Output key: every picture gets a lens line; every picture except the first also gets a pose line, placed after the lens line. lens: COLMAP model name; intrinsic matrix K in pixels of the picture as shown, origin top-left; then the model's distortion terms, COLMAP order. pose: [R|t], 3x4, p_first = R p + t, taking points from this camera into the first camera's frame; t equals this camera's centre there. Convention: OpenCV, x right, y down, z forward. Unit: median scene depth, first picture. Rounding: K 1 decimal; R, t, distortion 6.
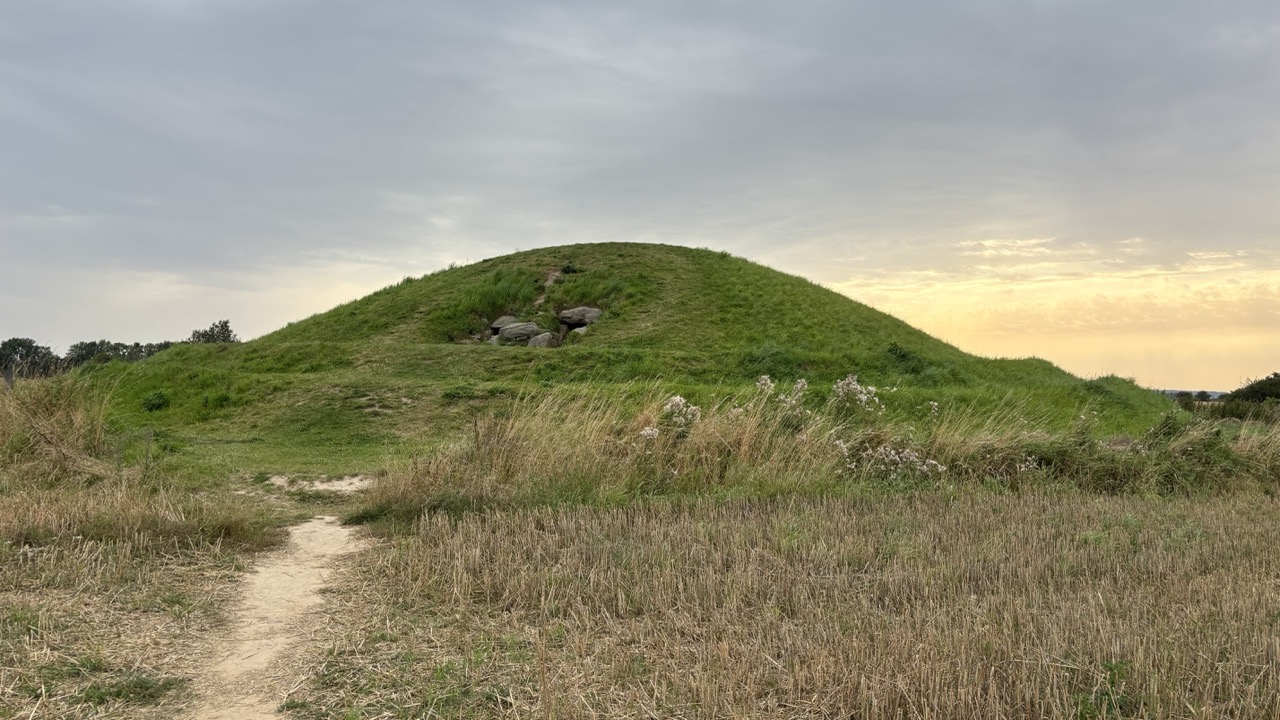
lens RADIAL K [[921.3, 0, 640.0], [0, 921.3, 359.8], [0, 0, 1]] dist [0.002207, 0.000066]
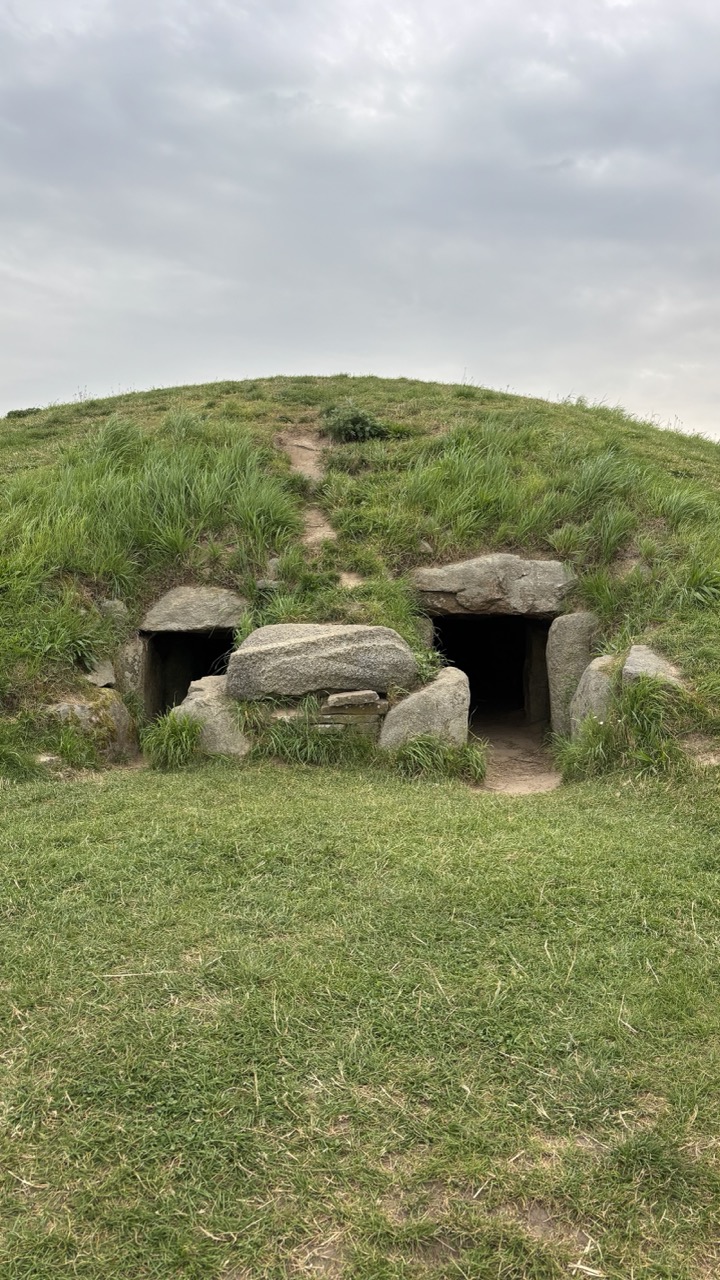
lens RADIAL K [[921.3, 0, 358.7], [0, 921.3, 640.2], [0, 0, 1]] dist [0.002207, 0.000066]
pose [[0.955242, -0.032889, 0.293991, -0.182108], [0.013538, 0.997620, 0.067616, -0.050274], [-0.295515, -0.060609, 0.953414, 0.736478]]
